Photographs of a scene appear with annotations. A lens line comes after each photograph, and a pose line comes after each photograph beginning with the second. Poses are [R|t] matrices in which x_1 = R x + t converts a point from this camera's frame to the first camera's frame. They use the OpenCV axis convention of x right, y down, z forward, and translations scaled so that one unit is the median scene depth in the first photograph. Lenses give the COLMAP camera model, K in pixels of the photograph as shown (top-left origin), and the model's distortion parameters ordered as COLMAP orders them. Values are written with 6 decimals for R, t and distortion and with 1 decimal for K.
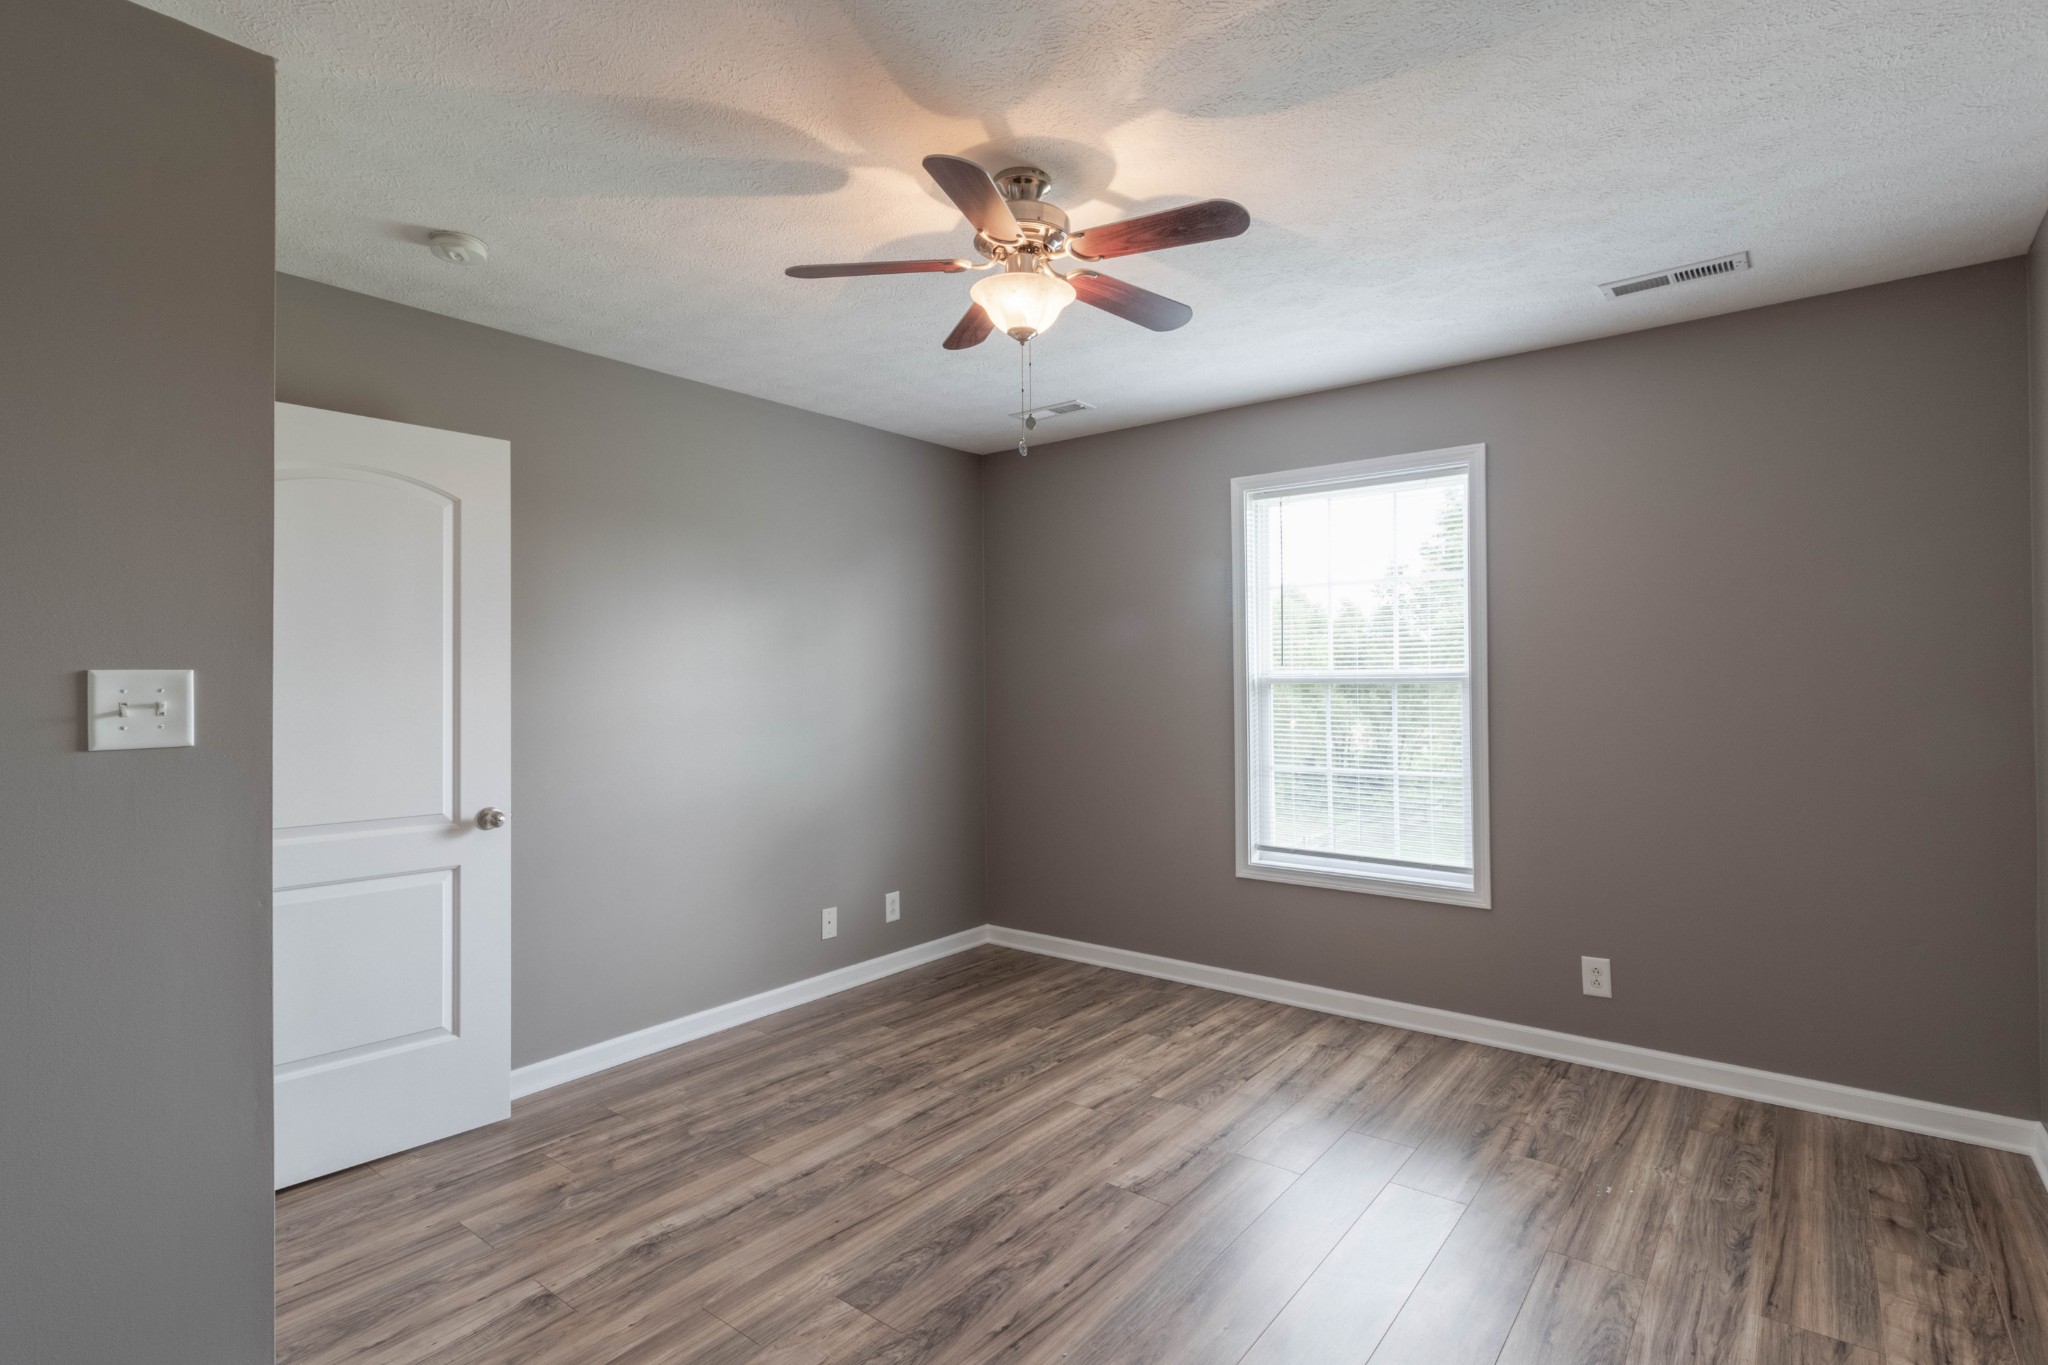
lens RADIAL K [[990.7, 0, 1039.0], [0, 990.7, 685.4], [0, 0, 1]] dist [0.015835, -0.000616]
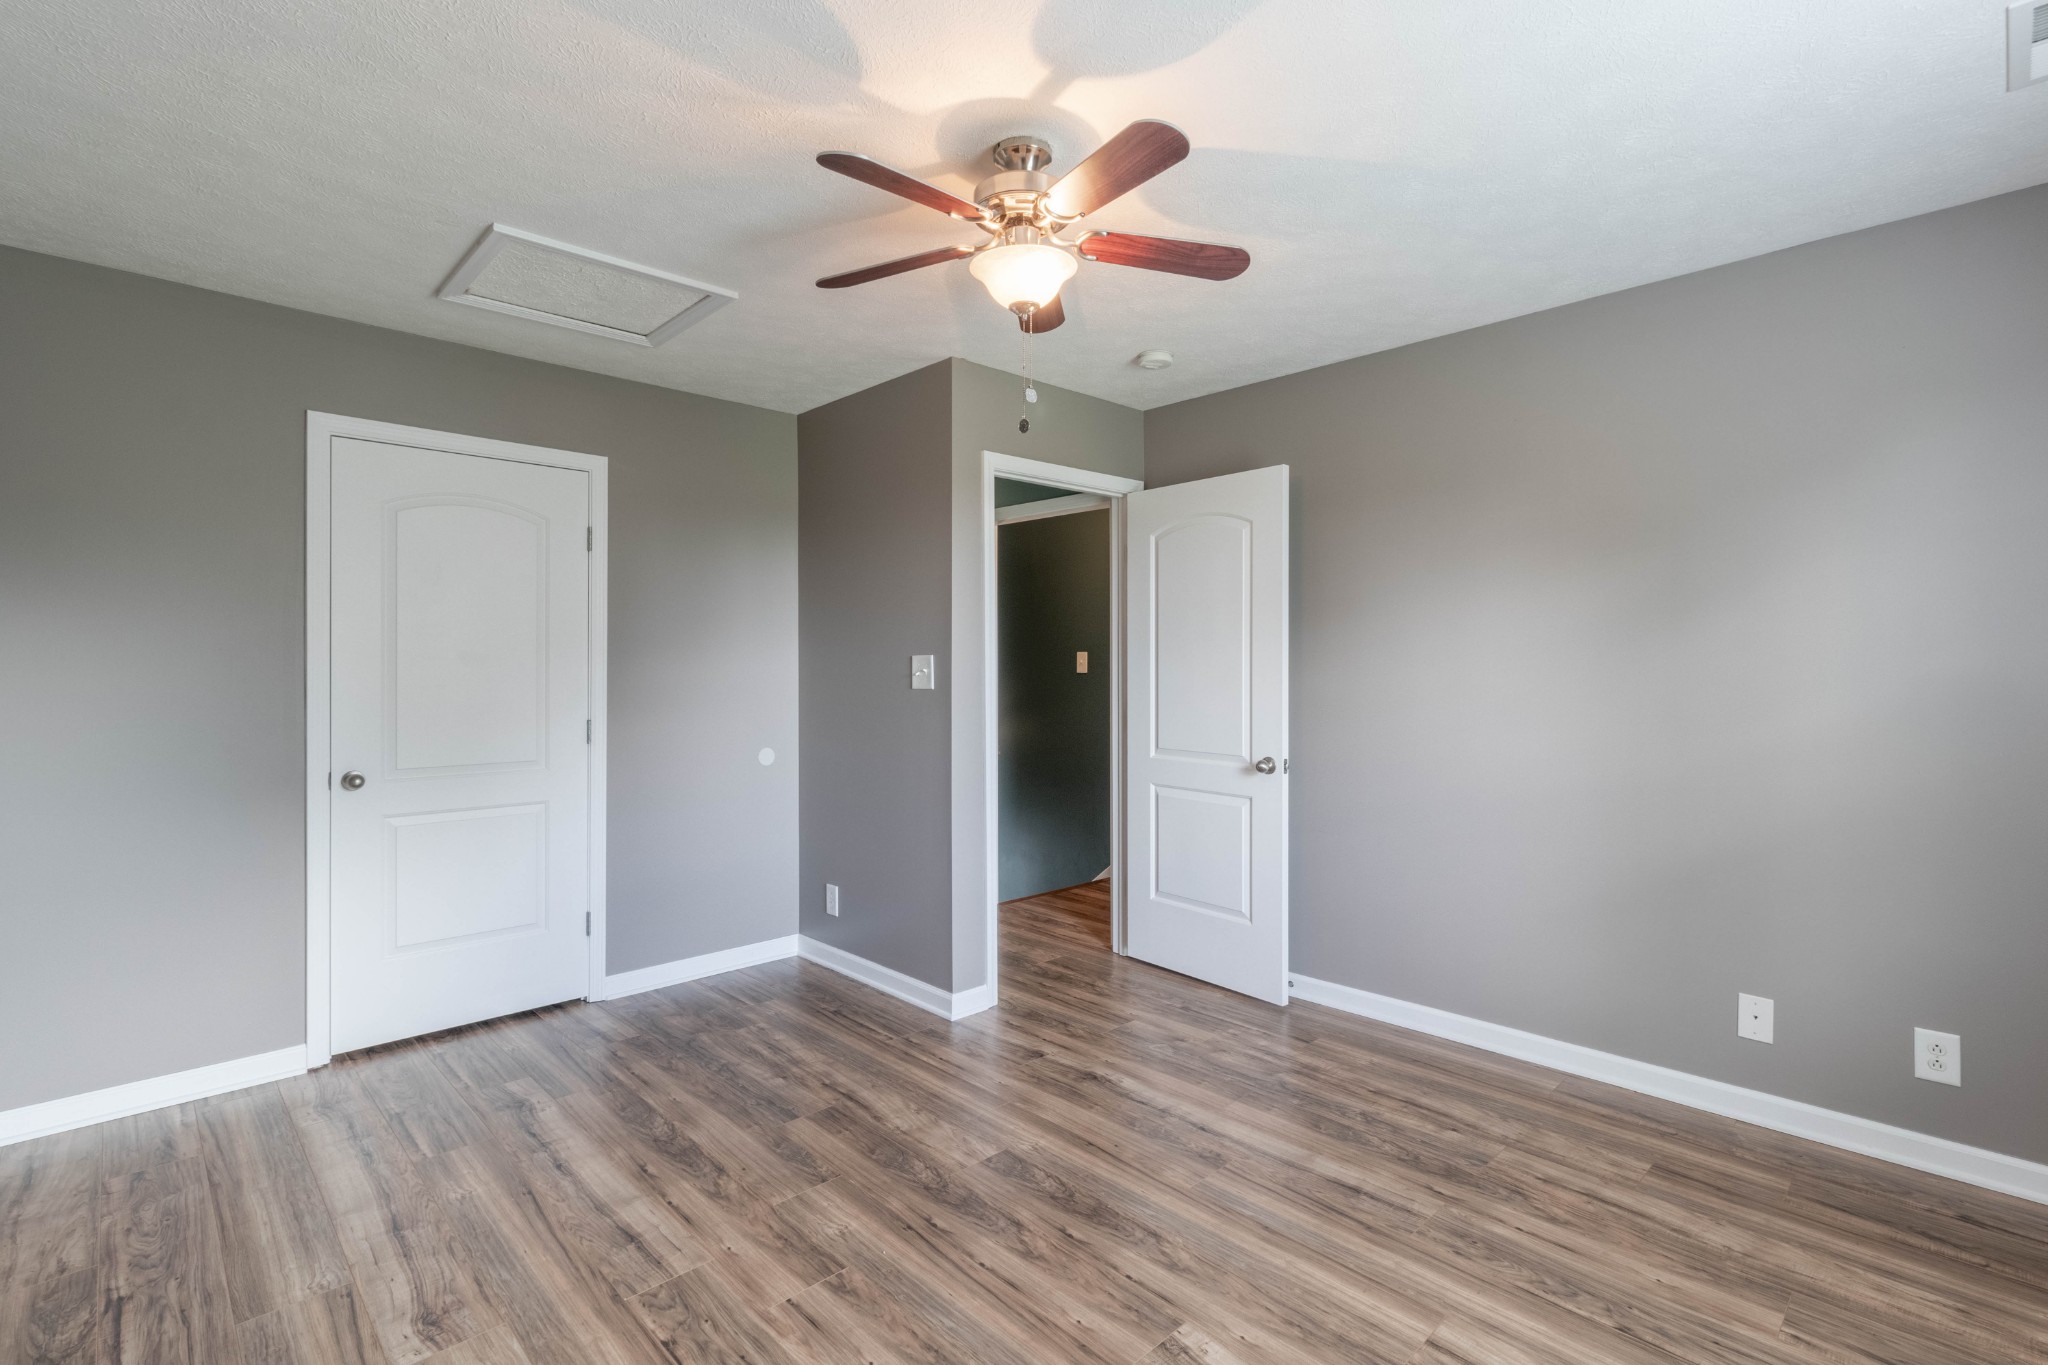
lens RADIAL K [[961.6, 0, 1038.0], [0, 961.6, 672.2], [0, 0, 1]] dist [0.003991, -0.001702]
pose [[-0.147438, 0.012369, -0.988994, 0.692314], [0.000689, 0.999923, 0.012403, -0.001687], [0.989071, 0.001147, -0.147435, 0.859046]]
